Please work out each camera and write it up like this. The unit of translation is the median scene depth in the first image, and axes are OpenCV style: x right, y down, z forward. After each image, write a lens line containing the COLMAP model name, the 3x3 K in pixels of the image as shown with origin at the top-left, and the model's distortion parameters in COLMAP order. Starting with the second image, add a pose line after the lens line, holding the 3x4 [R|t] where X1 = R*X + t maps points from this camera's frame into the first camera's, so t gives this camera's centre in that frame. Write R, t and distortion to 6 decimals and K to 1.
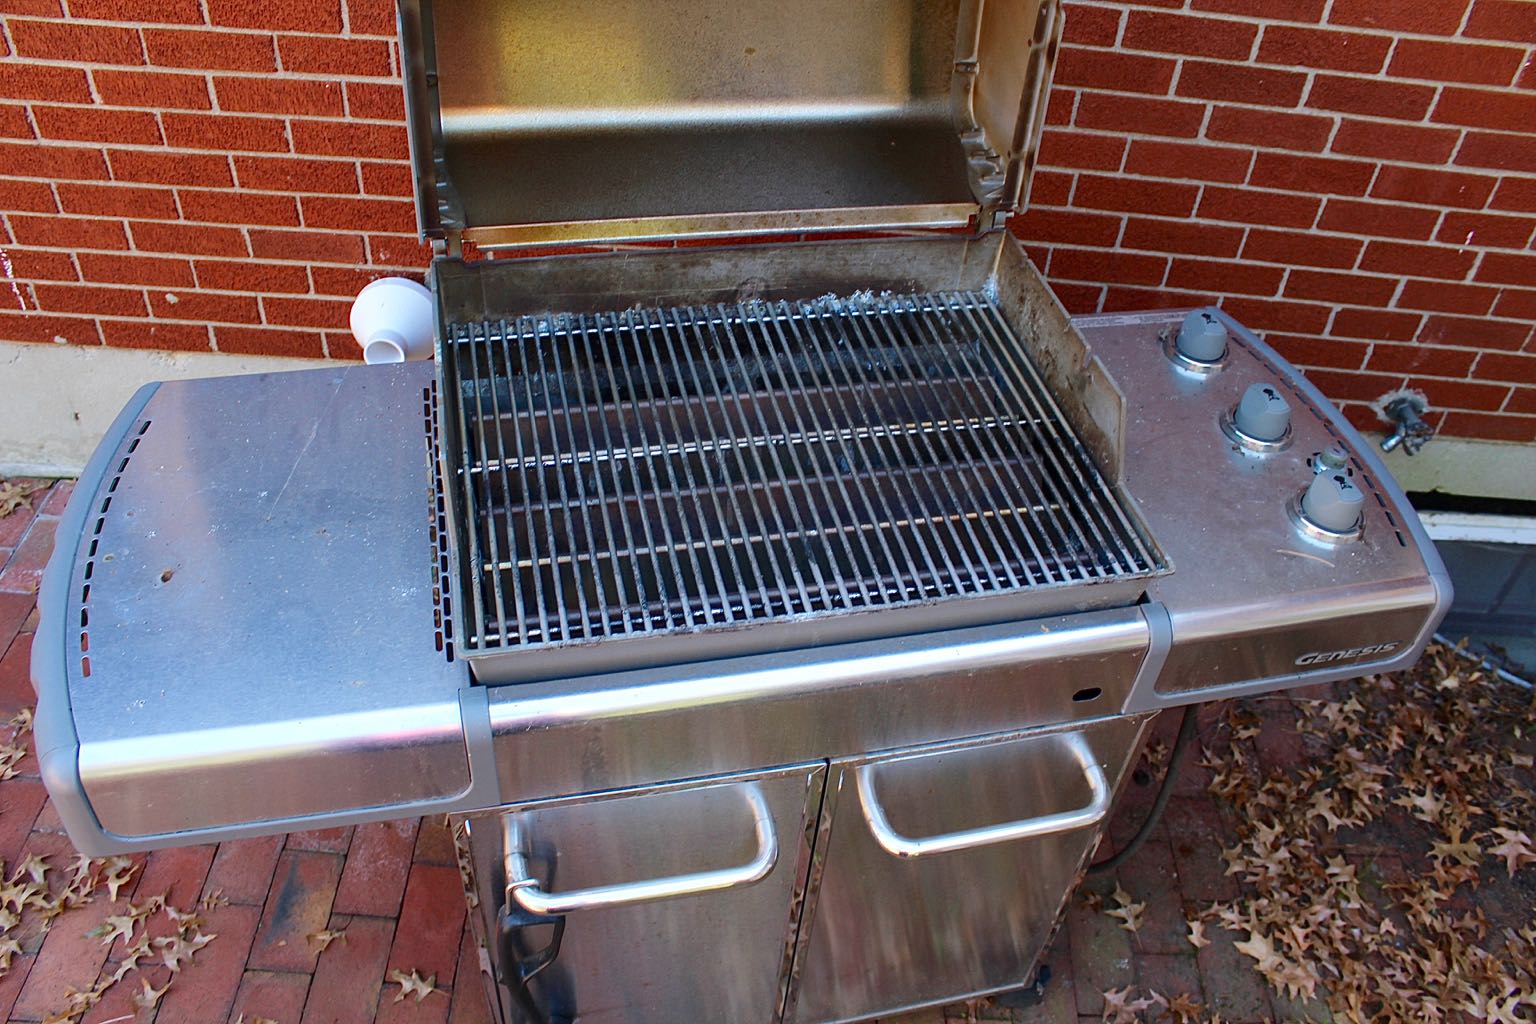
lens RADIAL K [[1260.6, 0, 762.8], [0, 1260.6, 510.7], [0, 0, 1]] dist [-0.164670, 0.140201]
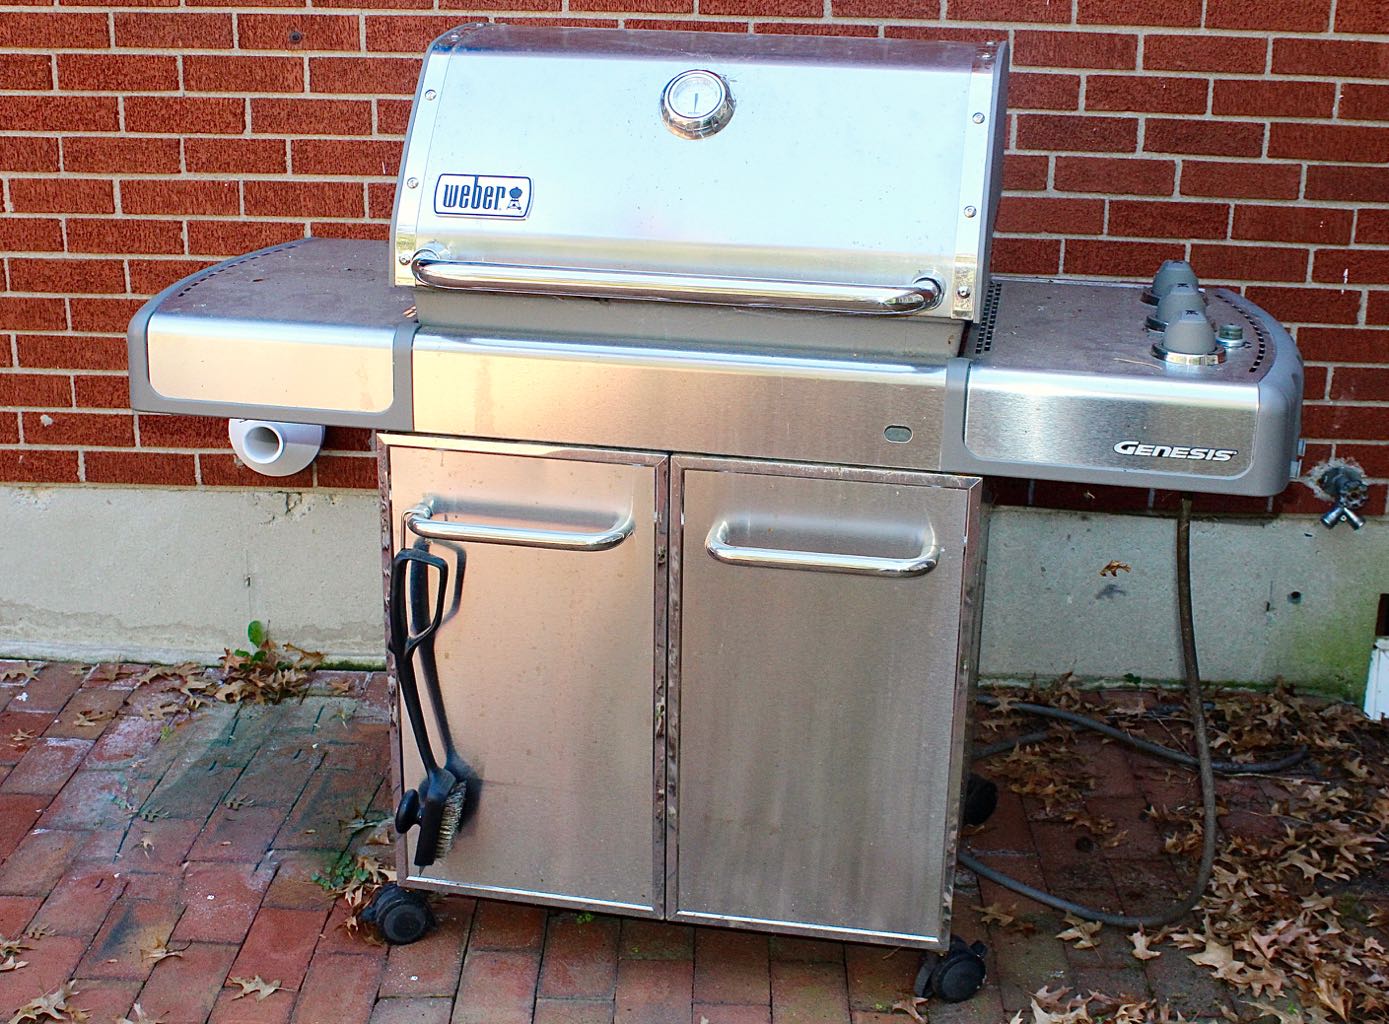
lens RADIAL K [[1822.6, 0, 695.9], [0, 1822.6, 490.7], [0, 0, 1]] dist [-0.122370, 0.134942]
pose [[0.998638, -0.047198, -0.022234, 0.077859], [0.033859, 0.910515, -0.412087, 0.555596], [0.039694, 0.410773, 0.910873, -0.314460]]
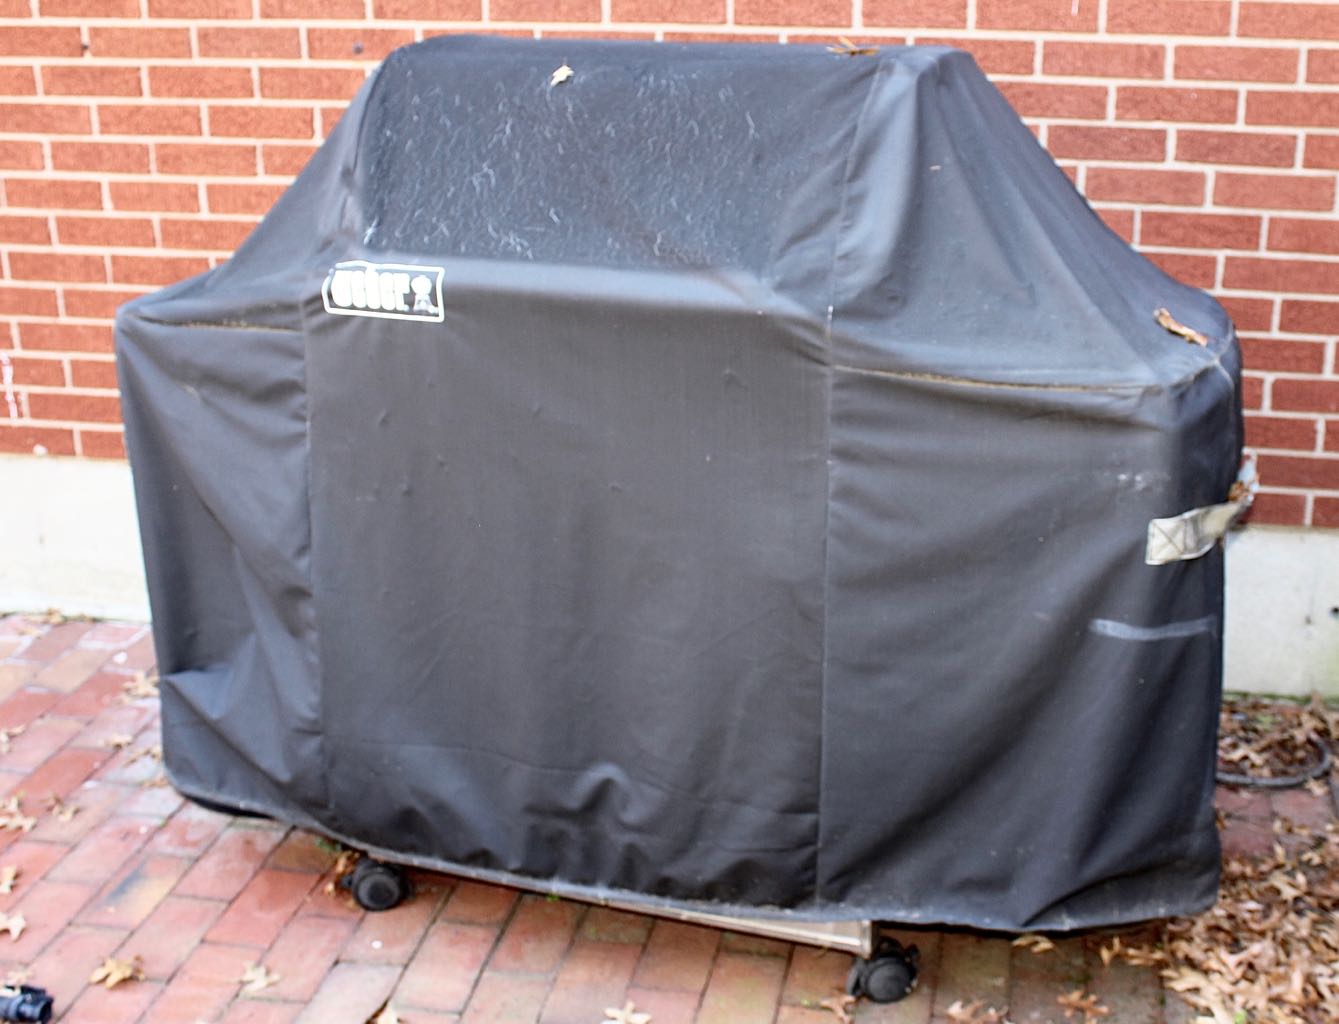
lens RADIAL K [[1696.4, 0, 784.6], [0, 1696.4, 507.7], [0, 0, 1]] dist [-0.078153, -0.005090]
pose [[0.989745, -0.015336, -0.142018, 0.308665], [-0.042309, 0.918134, -0.394005, 0.520319], [0.136434, 0.395974, 0.908070, -0.246926]]
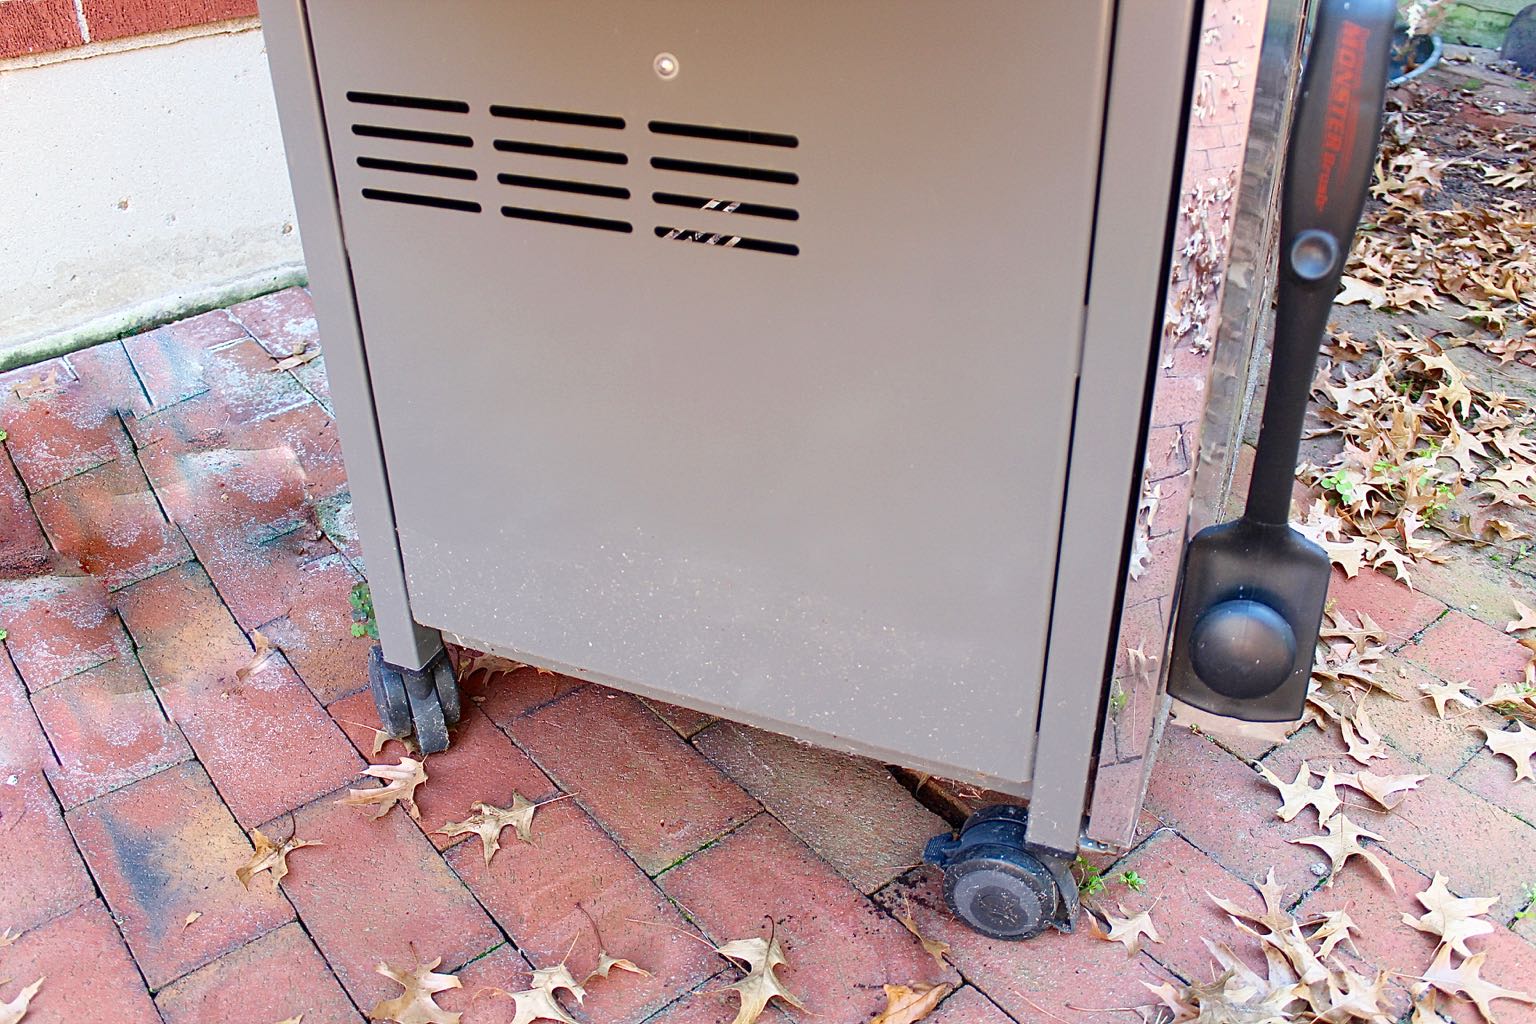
lens RADIAL K [[1406.3, 0, 768.0], [0, 1406.3, 512.0], [0, 0, 1]] dist [-0.040160, -0.005118]
pose [[0.778201, -0.401283, 0.483089, -0.385633], [0.471245, 0.881595, -0.026815, 0.312081], [-0.415129, 0.248521, 0.875160, 0.383098]]
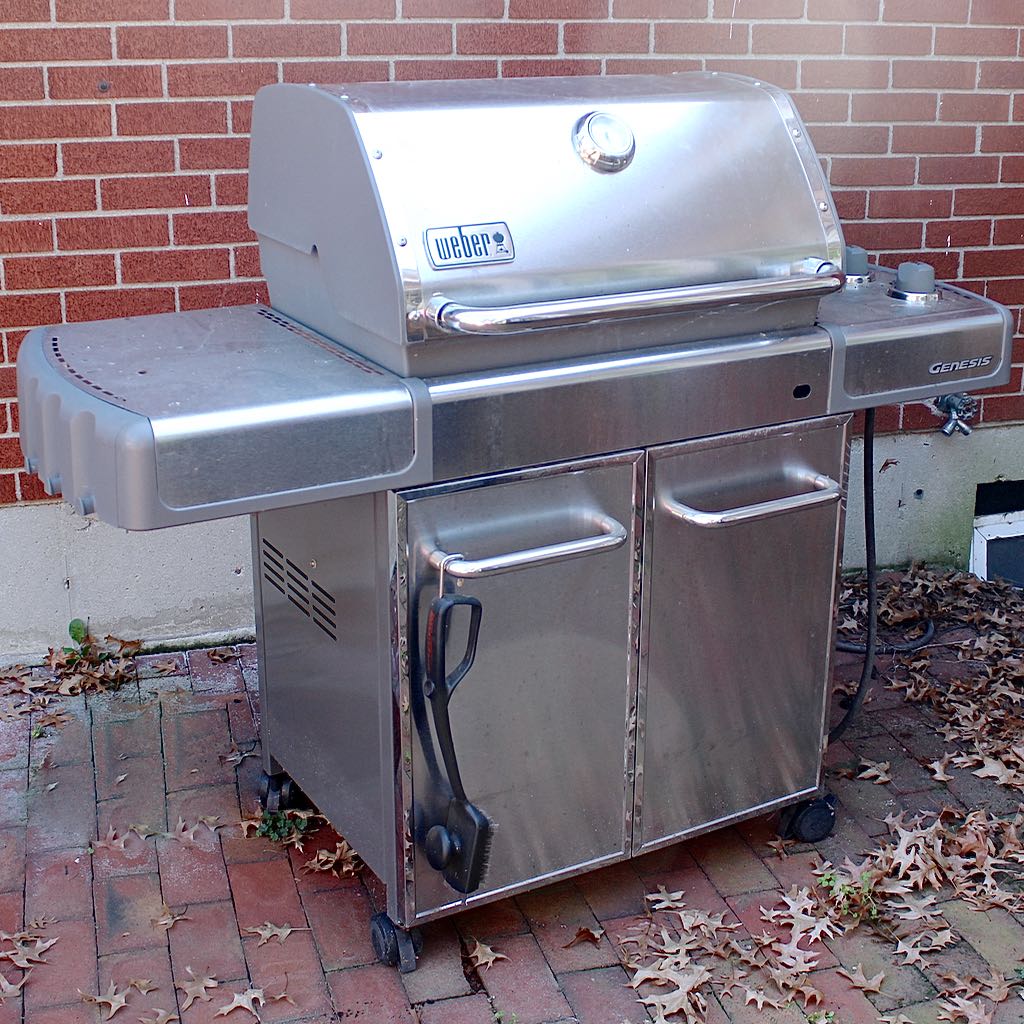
lens RADIAL K [[1575.4, 0, 546.1], [0, 1575.4, 447.2], [0, 0, 1]] dist [-0.155716, 0.131369]
pose [[0.950538, -0.148013, 0.273073, -0.326441], [0.246932, 0.893408, -0.375295, 0.513640], [-0.188417, 0.424163, 0.885768, -0.314119]]
